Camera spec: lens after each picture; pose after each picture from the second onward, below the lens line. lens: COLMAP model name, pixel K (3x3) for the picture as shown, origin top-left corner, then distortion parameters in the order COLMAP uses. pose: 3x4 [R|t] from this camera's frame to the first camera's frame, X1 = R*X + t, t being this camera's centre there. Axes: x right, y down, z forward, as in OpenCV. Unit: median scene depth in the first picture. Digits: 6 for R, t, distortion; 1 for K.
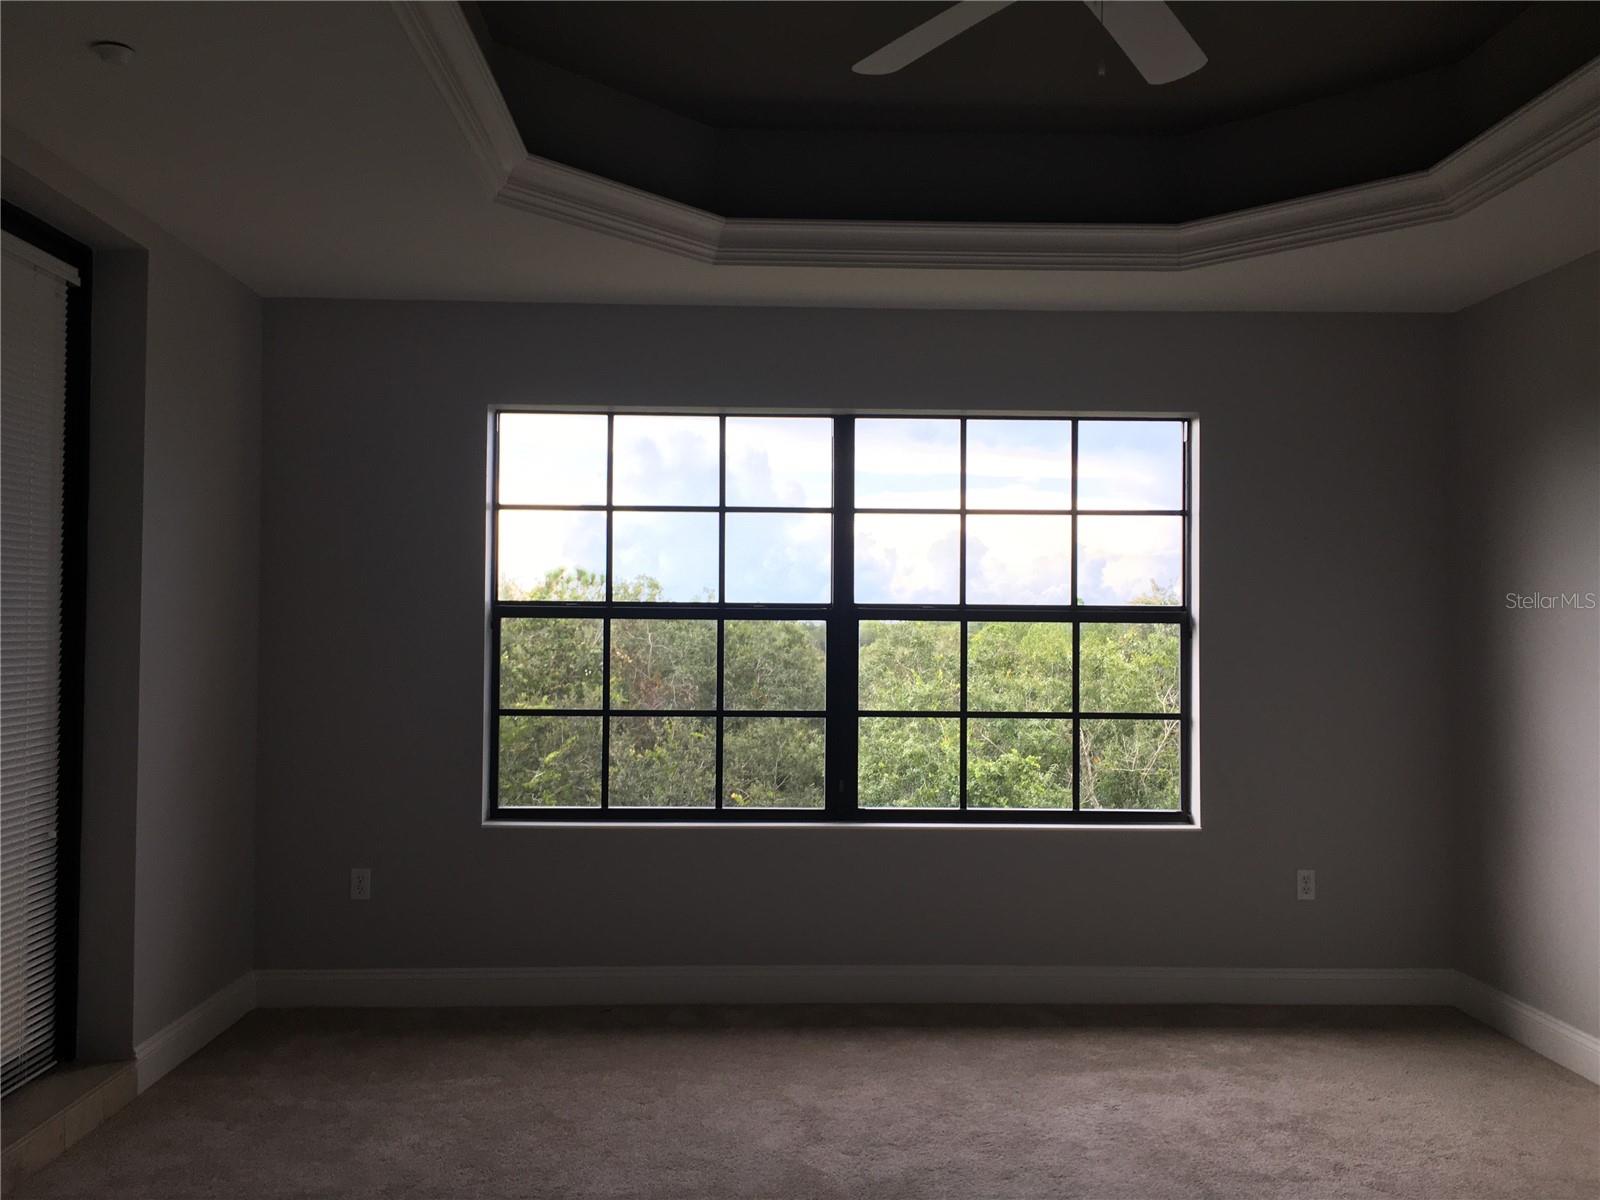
lens RADIAL K [[1176.8, 0, 800.0], [0, 1176.8, 600.0], [0, 0, 1]] dist [0.074608, -0.001299]
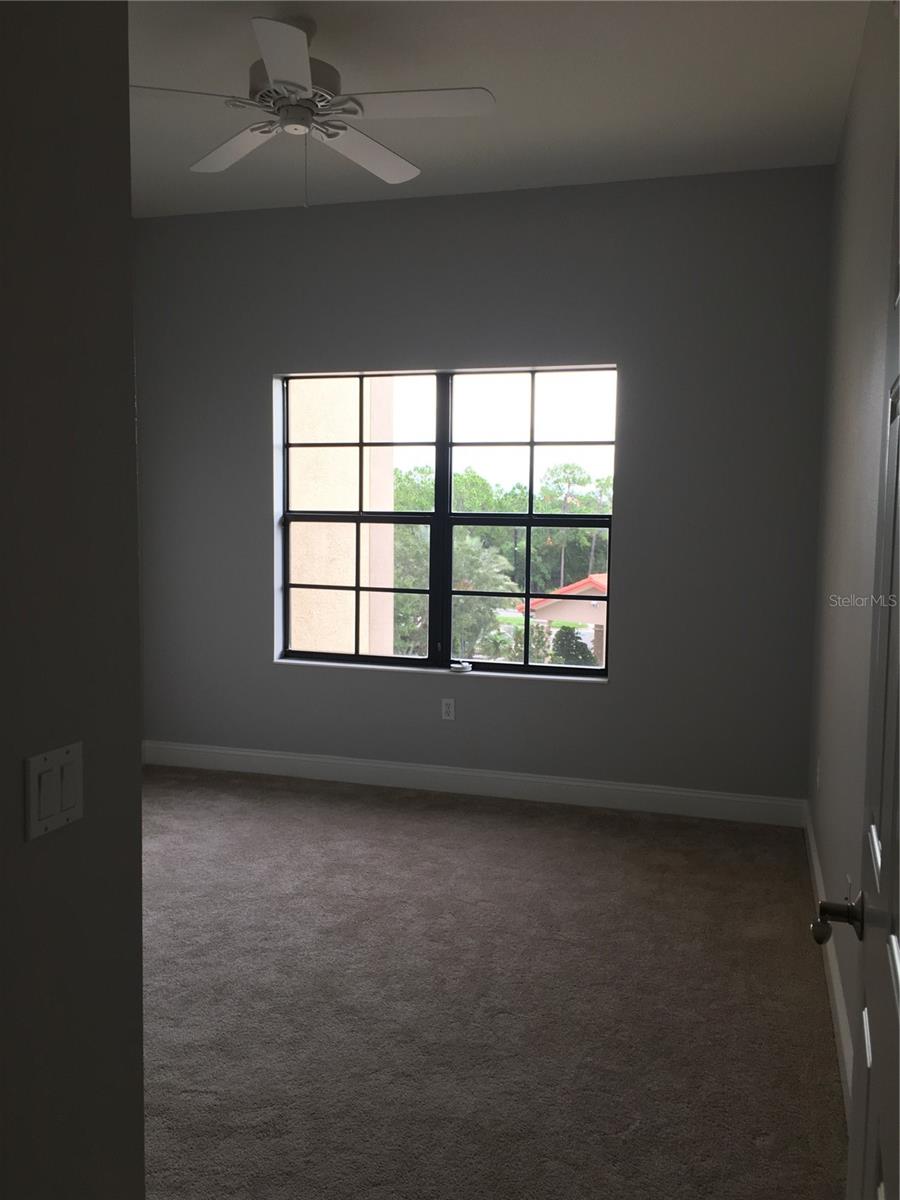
lens RADIAL K [[880.3, 0, 450.0], [0, 880.3, 600.0], [0, 0, 1]] dist [0.002846, 0.000790]
pose [[0.957732, 0.034878, -0.285541, 0.344328], [-0.006706, 0.995060, 0.099050, 0.002926], [0.287585, -0.092949, 0.953234, 0.009189]]
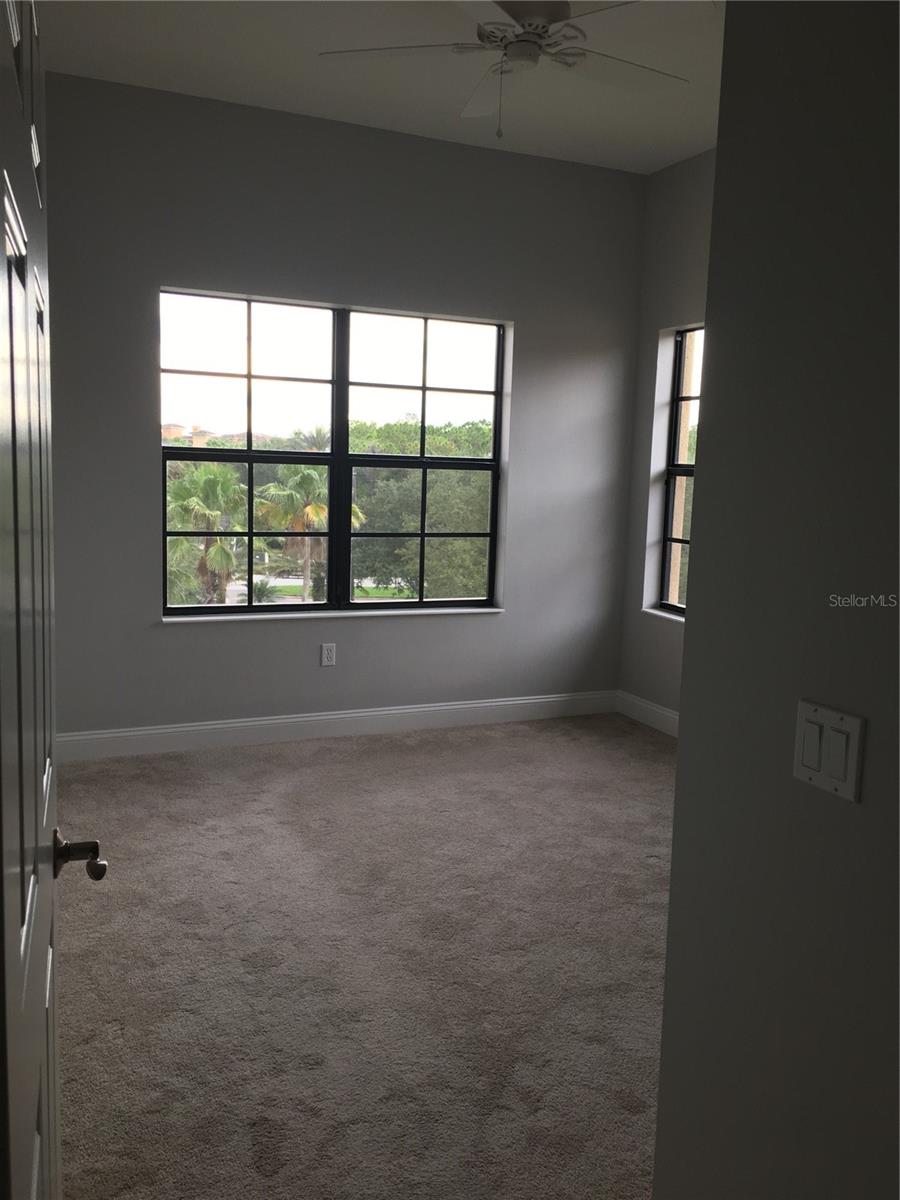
lens RADIAL K [[882.4, 0, 449.1], [0, 882.4, 566.3], [0, 0, 1]] dist [0.043156, 0.000495]
pose [[0.939942, -0.015791, 0.340967, -0.194087], [-0.029597, 0.991396, 0.127505, -0.001412], [-0.340047, -0.129939, 0.931388, -0.003947]]
